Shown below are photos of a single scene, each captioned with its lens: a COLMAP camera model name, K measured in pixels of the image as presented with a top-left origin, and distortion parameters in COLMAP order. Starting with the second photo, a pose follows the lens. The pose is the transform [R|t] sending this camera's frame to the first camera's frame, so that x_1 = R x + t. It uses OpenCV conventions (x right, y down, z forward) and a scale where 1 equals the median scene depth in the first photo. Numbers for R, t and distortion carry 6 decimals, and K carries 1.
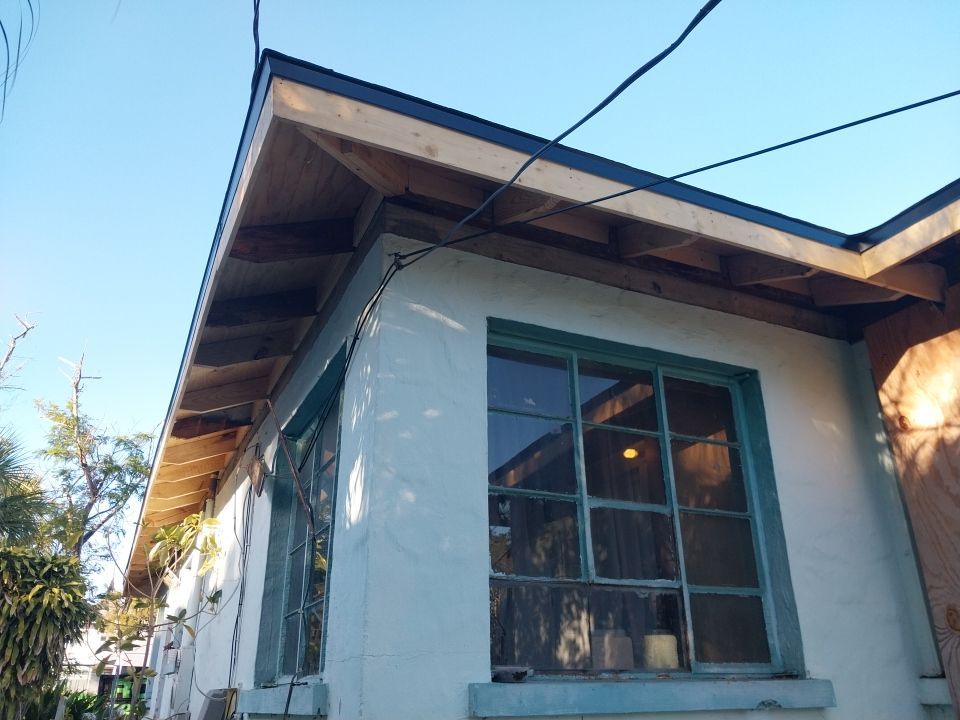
lens RADIAL K [[767.0, 0, 520.1], [0, 767.0, 363.2], [0, 0, 1]] dist [0.073921, -0.093090]
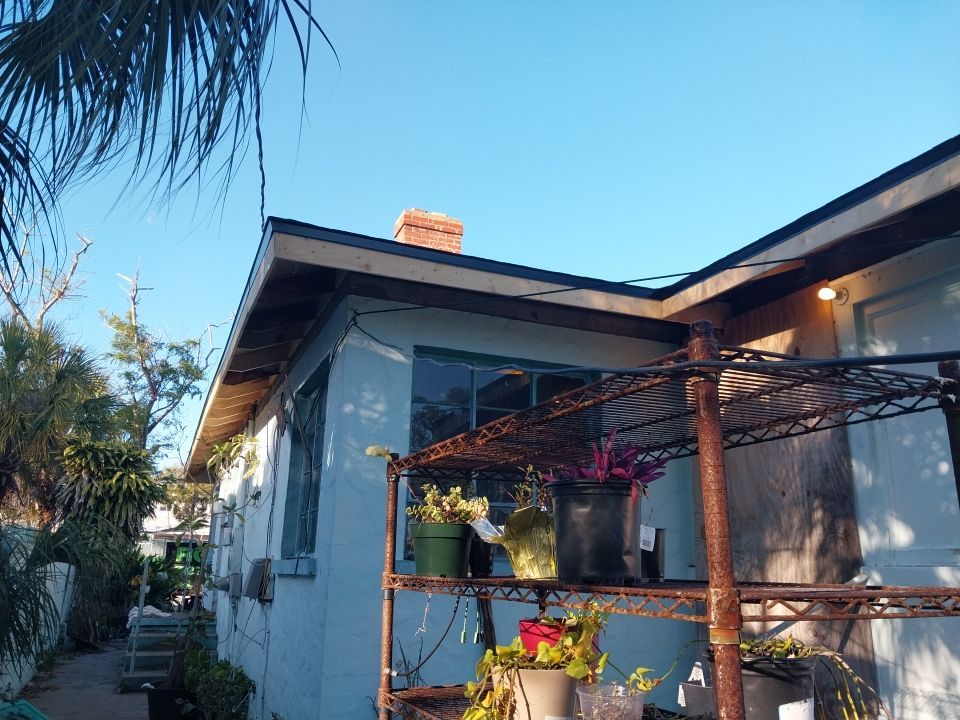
lens RADIAL K [[748.5, 0, 496.4], [0, 748.5, 366.9], [0, 0, 1]] dist [0.068845, -0.118273]
pose [[0.997848, 0.021104, -0.062082, 0.052928], [-0.012296, 0.990219, 0.138977, -0.054658], [0.064407, -0.137914, 0.988348, -0.126666]]
